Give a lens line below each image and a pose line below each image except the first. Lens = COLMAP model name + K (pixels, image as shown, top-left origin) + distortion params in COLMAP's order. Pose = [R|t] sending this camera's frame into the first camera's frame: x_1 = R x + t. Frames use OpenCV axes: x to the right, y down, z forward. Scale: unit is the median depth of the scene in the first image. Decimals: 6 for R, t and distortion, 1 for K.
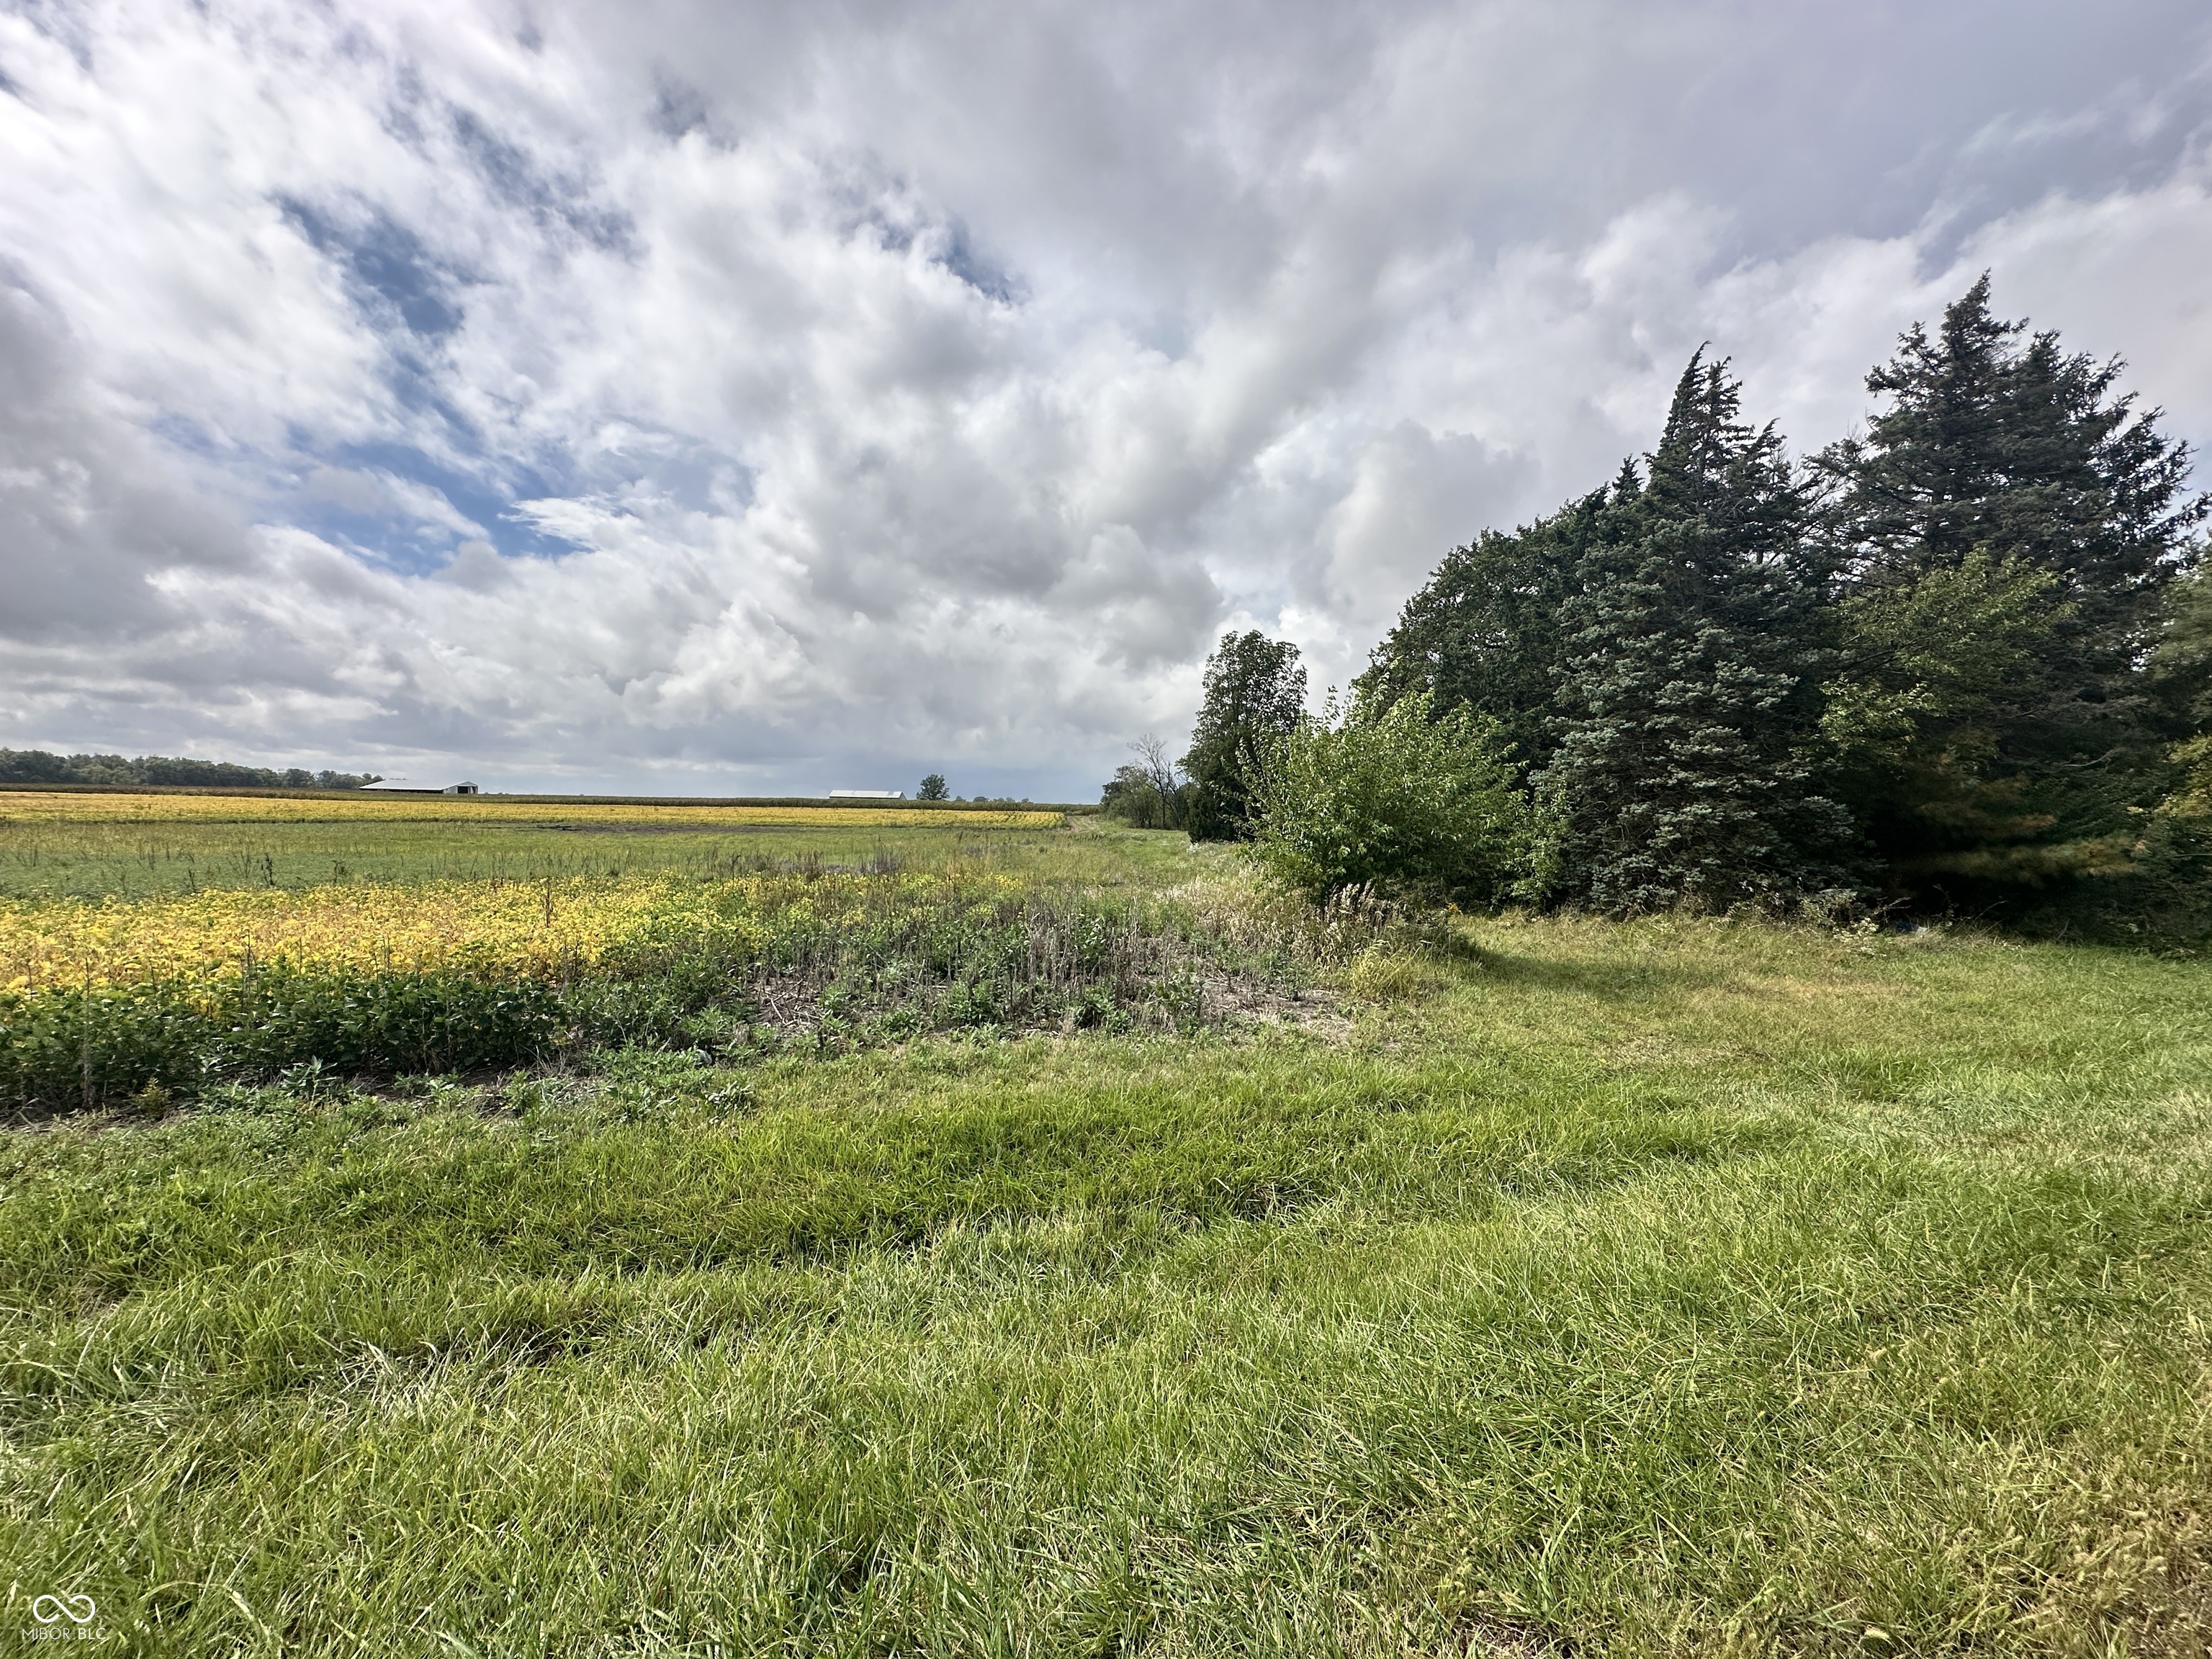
lens RADIAL K [[873.0, 0, 1096.8], [0, 873.0, 829.3], [0, 0, 1]] dist [-0.003545, 0.000183]
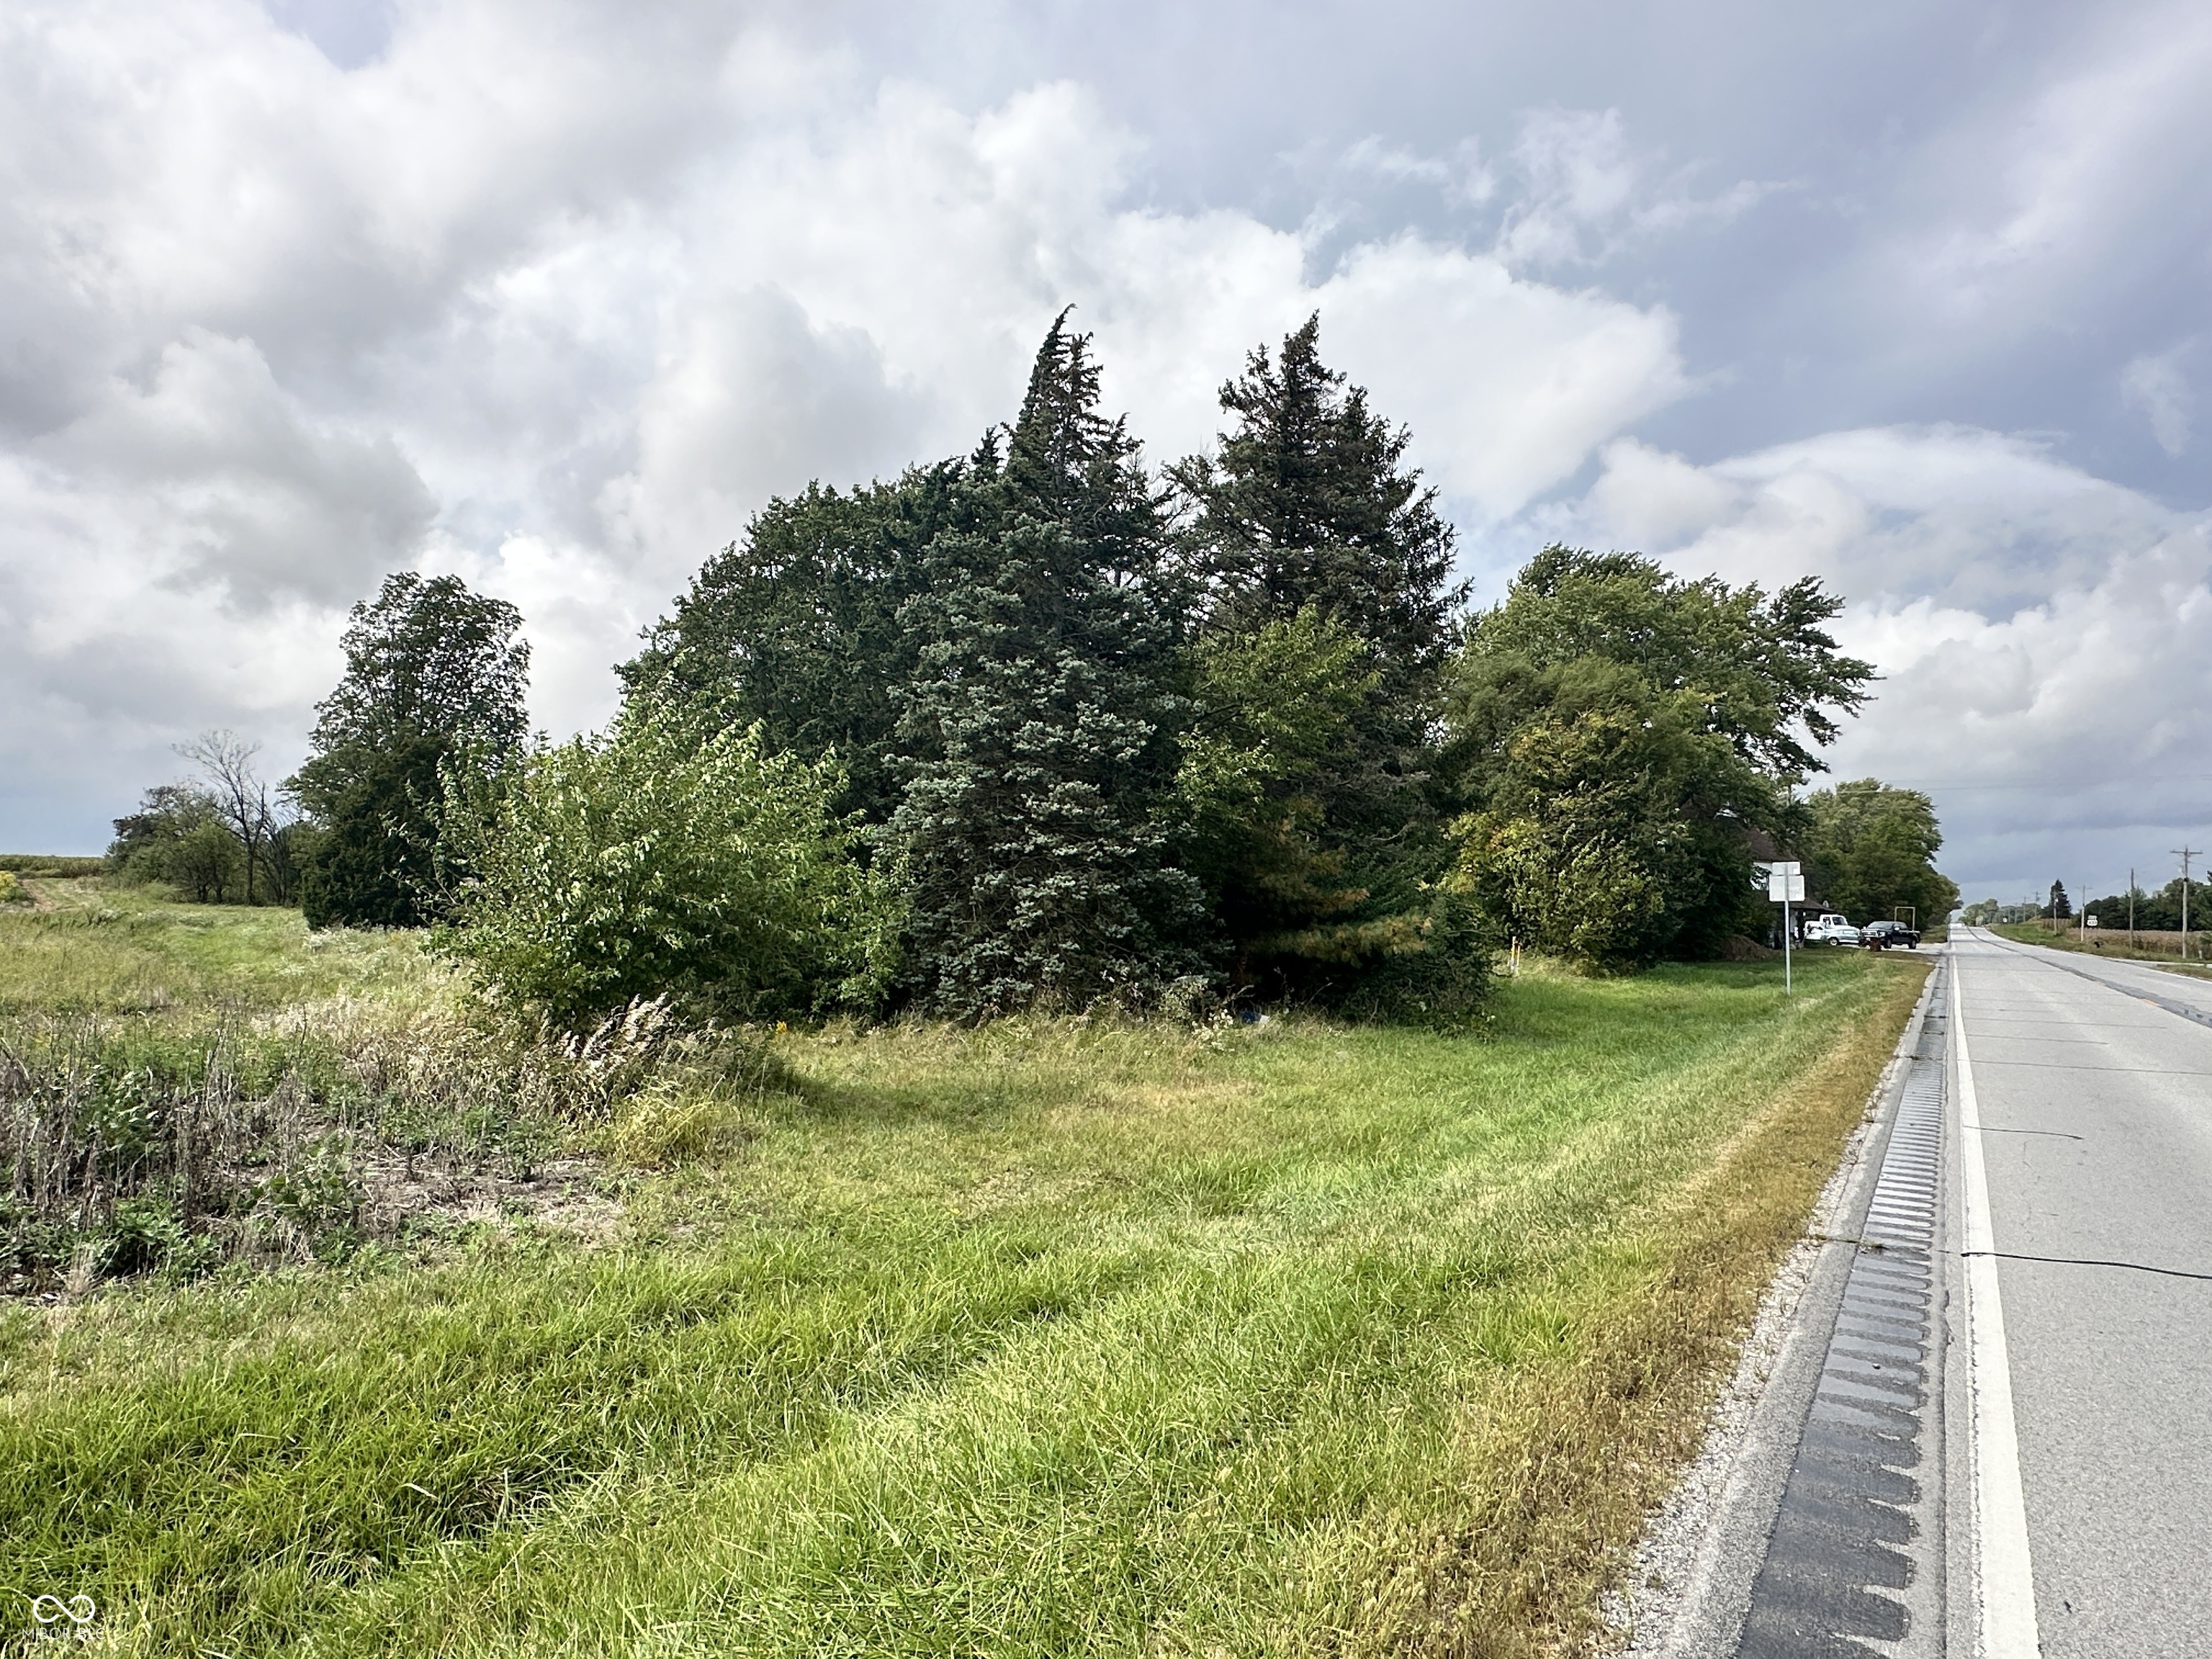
lens RADIAL K [[1359.6, 0, 1116.9], [0, 1359.6, 887.4], [0, 0, 1]] dist [-0.002422, -0.000088]
pose [[0.796094, 0.008479, 0.605114, -0.013130], [-0.000902, 0.999917, -0.012824, -0.000925], [-0.605173, 0.009663, 0.796036, -0.015491]]
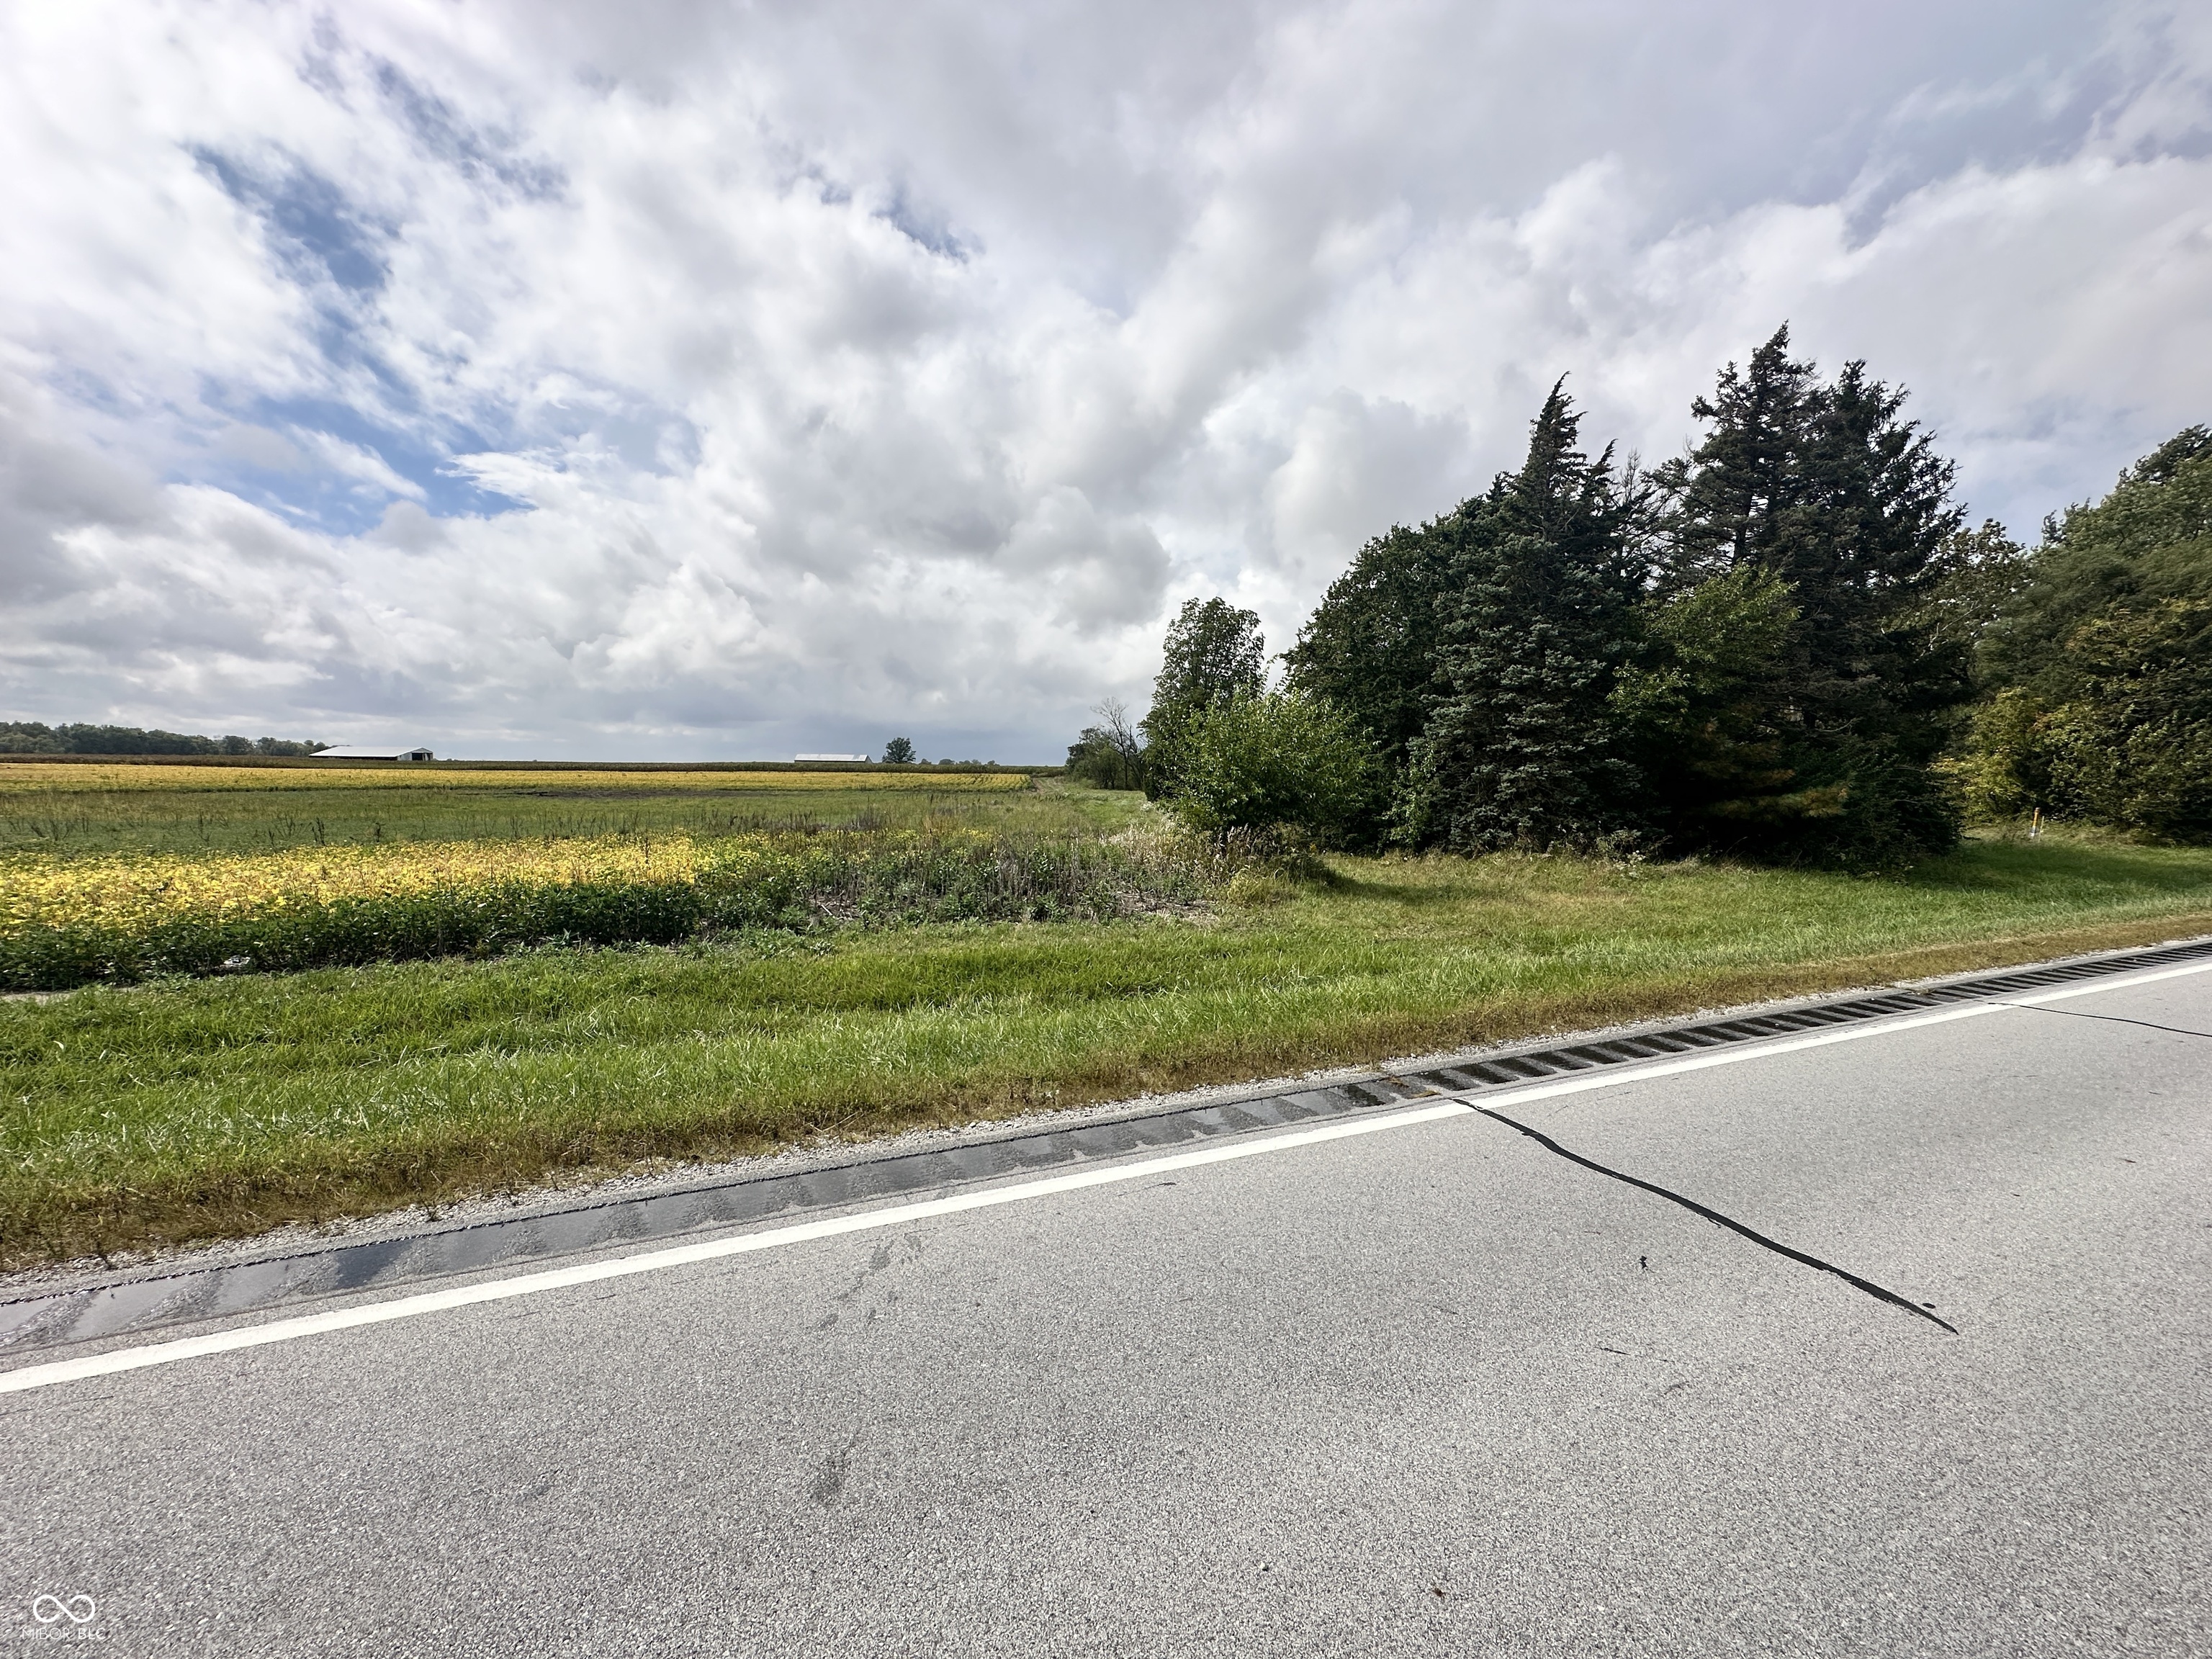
lens RADIAL K [[873.0, 0, 1165.7], [0, 873.0, 907.5], [0, 0, 1]] dist [-0.003545, 0.000183]
pose [[0.993010, -0.025270, 0.115290, 0.013608], [0.009678, 0.990955, 0.133845, 0.002408], [-0.117630, -0.131794, 0.984273, -0.209726]]
